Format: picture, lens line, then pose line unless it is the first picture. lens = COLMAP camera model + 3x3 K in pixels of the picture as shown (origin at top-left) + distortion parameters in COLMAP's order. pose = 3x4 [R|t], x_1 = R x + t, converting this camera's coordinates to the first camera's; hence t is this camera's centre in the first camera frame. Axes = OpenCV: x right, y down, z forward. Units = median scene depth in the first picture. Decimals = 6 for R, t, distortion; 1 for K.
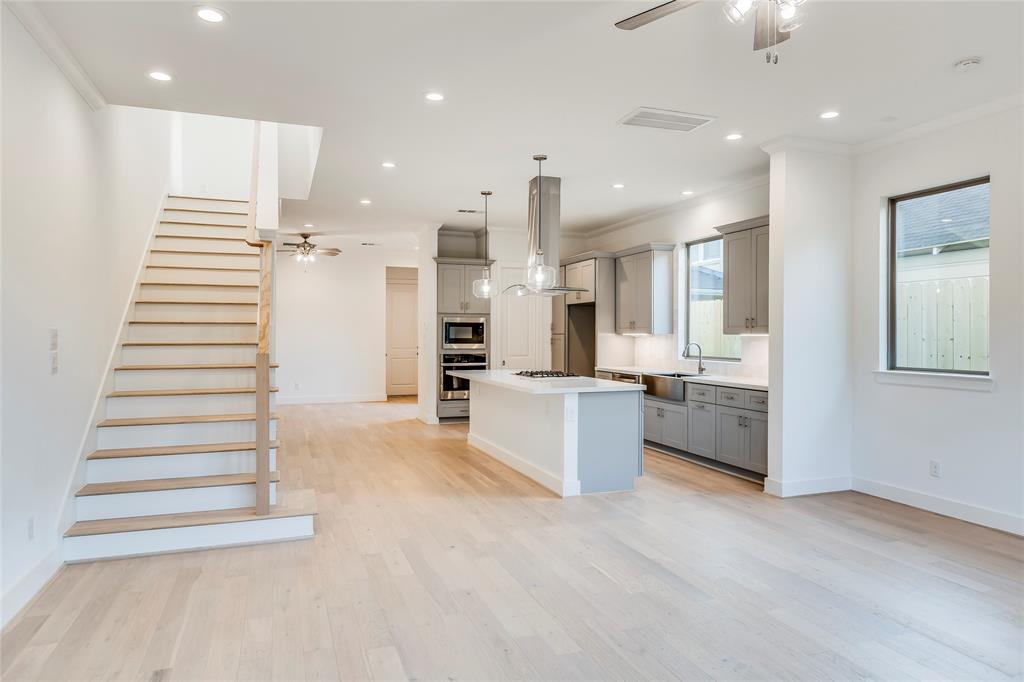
lens RADIAL K [[636.1, 0, 502.0], [0, 636.1, 331.2], [0, 0, 1]] dist [-0.006131, 0.008301]
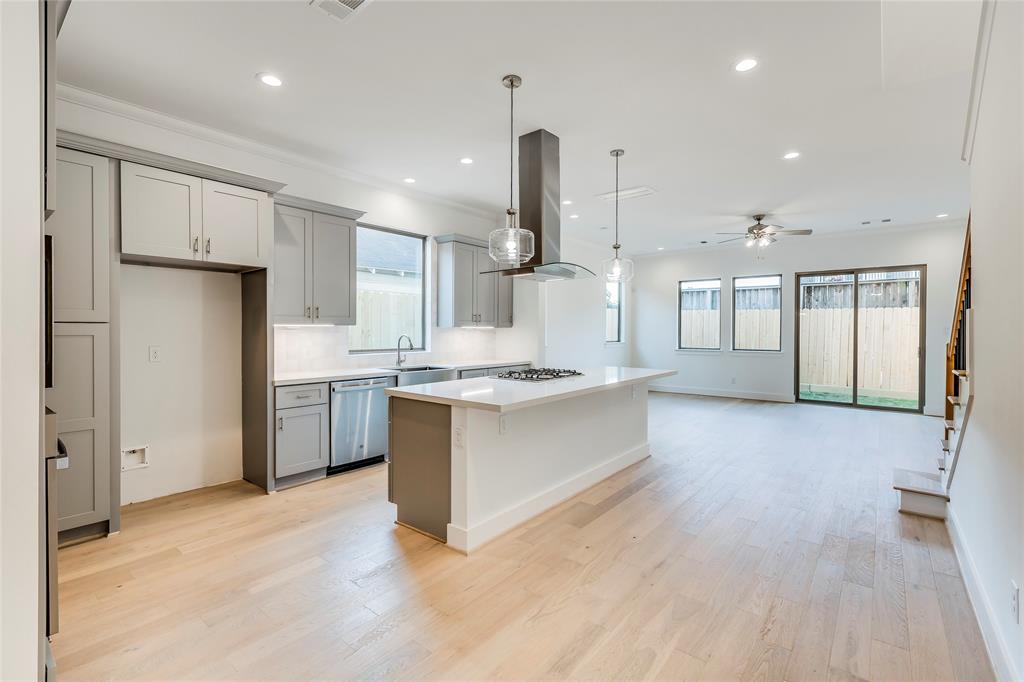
lens RADIAL K [[459.1, 0, 507.5], [0, 459.1, 332.5], [0, 0, 1]] dist [0.001711, -0.000882]
pose [[-0.516065, -0.006384, 0.856526, -0.356379], [-0.006779, 0.999971, 0.003368, 0.010039], [-0.856523, -0.004068, -0.516093, 1.132206]]
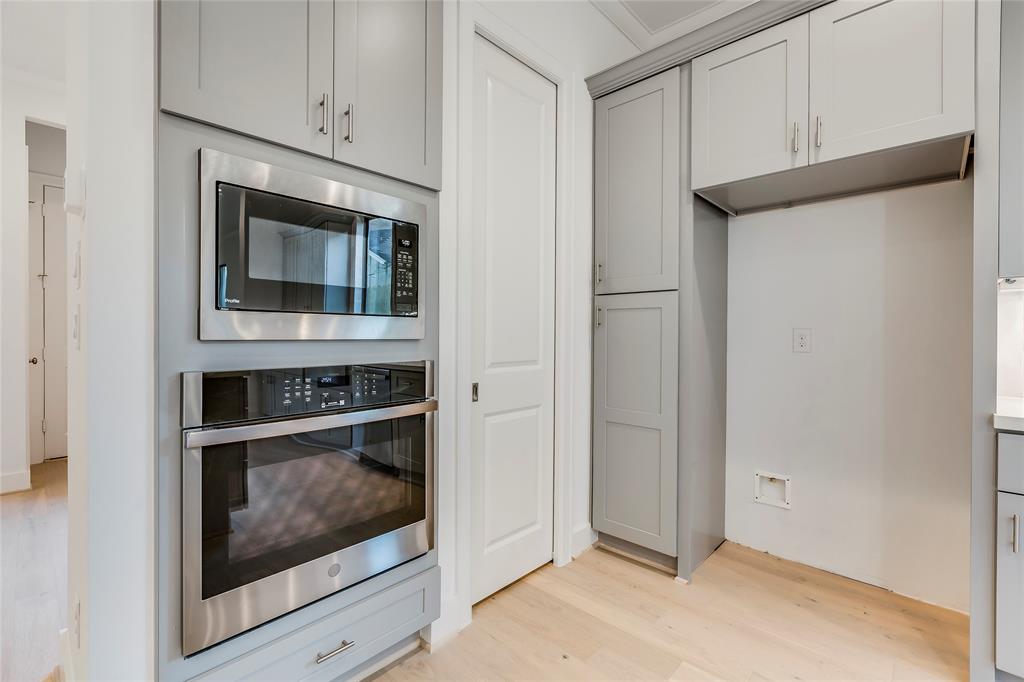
lens RADIAL K [[459.1, 0, 507.9], [0, 459.1, 334.7], [0, 0, 1]] dist [0.001711, -0.000882]
pose [[0.887191, -0.001242, 0.461400, -0.092033], [-0.004434, 0.999927, 0.011218, 0.028975], [-0.461380, -0.011999, 0.887121, 1.022412]]
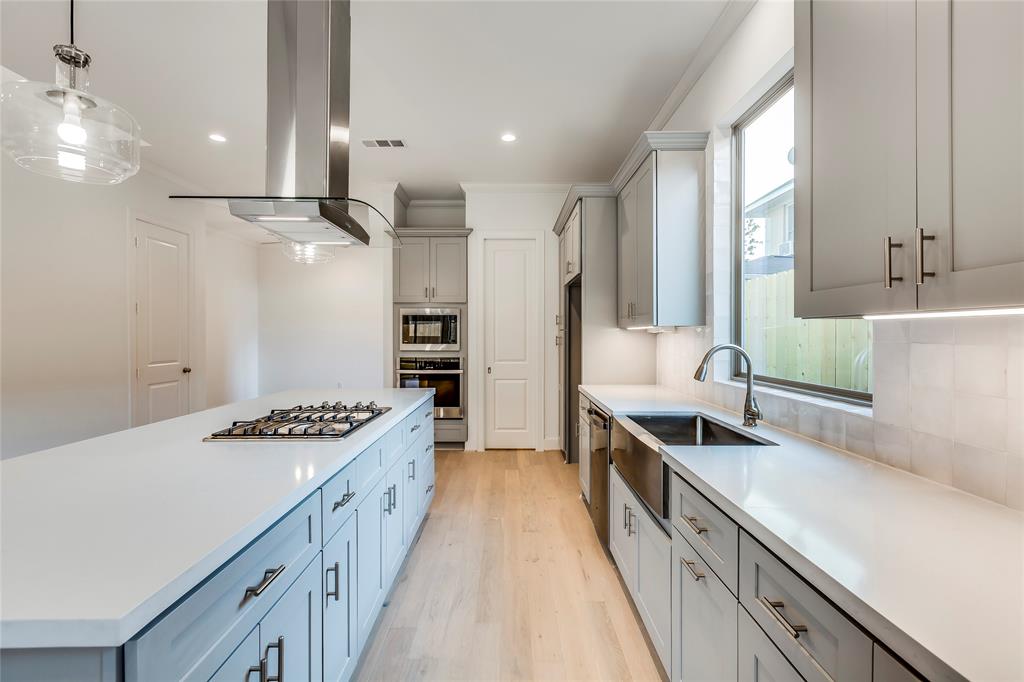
lens RADIAL K [[459.1, 0, 505.9], [0, 459.1, 334.0], [0, 0, 1]] dist [0.001711, -0.000882]
pose [[0.940735, -0.003336, -0.339126, 0.247365], [0.004209, 0.999989, 0.001840, 0.009189], [0.339116, -0.003158, 0.940739, 0.635606]]
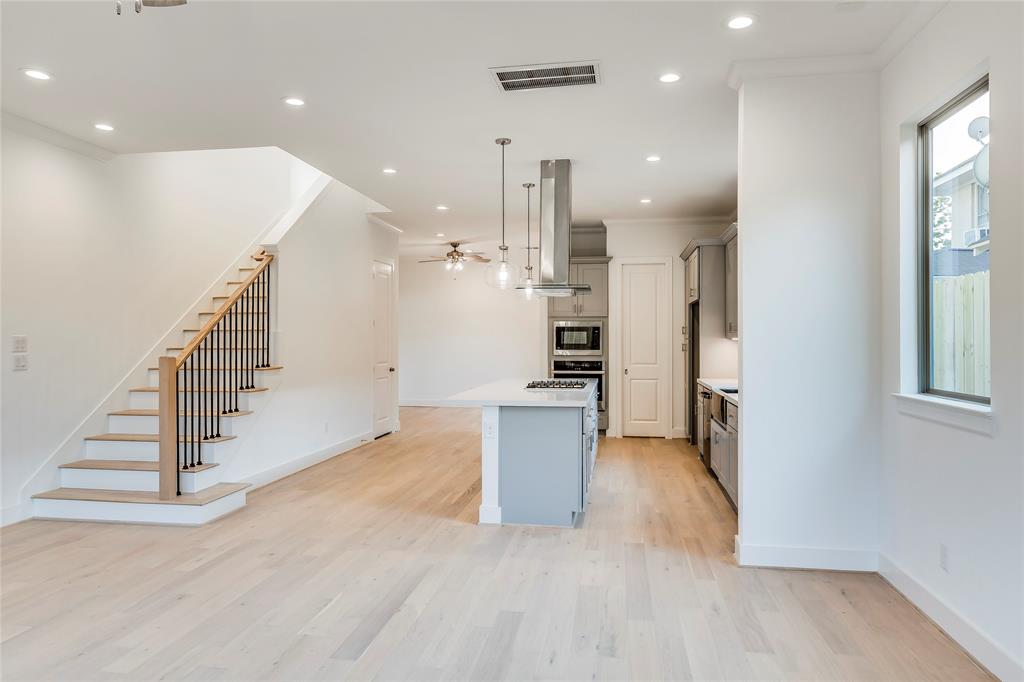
lens RADIAL K [[653.6, 0, 505.8], [0, 653.6, 338.2], [0, 0, 1]] dist [0.004596, -0.005133]
pose [[0.871135, -0.004219, -0.491026, 0.379702], [0.005450, 0.999985, 0.001077, 0.001608], [0.491014, -0.003614, 0.871144, 0.148637]]
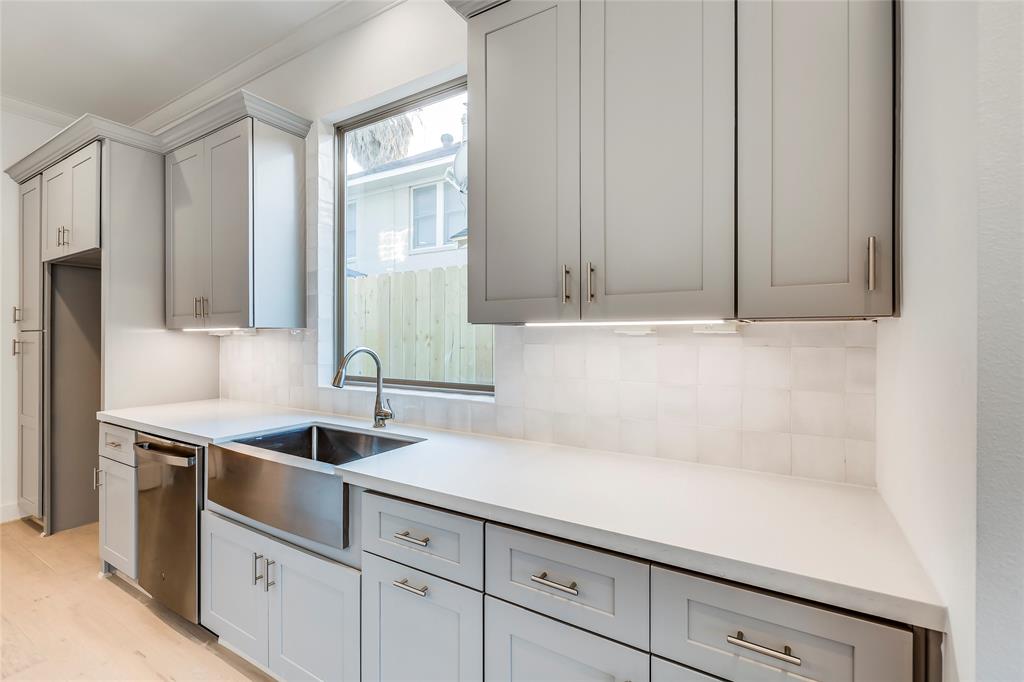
lens RADIAL K [[452.7, 0, 513.6], [0, 452.7, 336.1], [0, 0, 1]] dist [-0.001201, -0.000367]
pose [[0.770341, -0.002953, 0.637625, 0.182046], [0.000600, 0.999992, 0.003905, 0.008718], [-0.637632, -0.002626, 0.770337, 0.674651]]
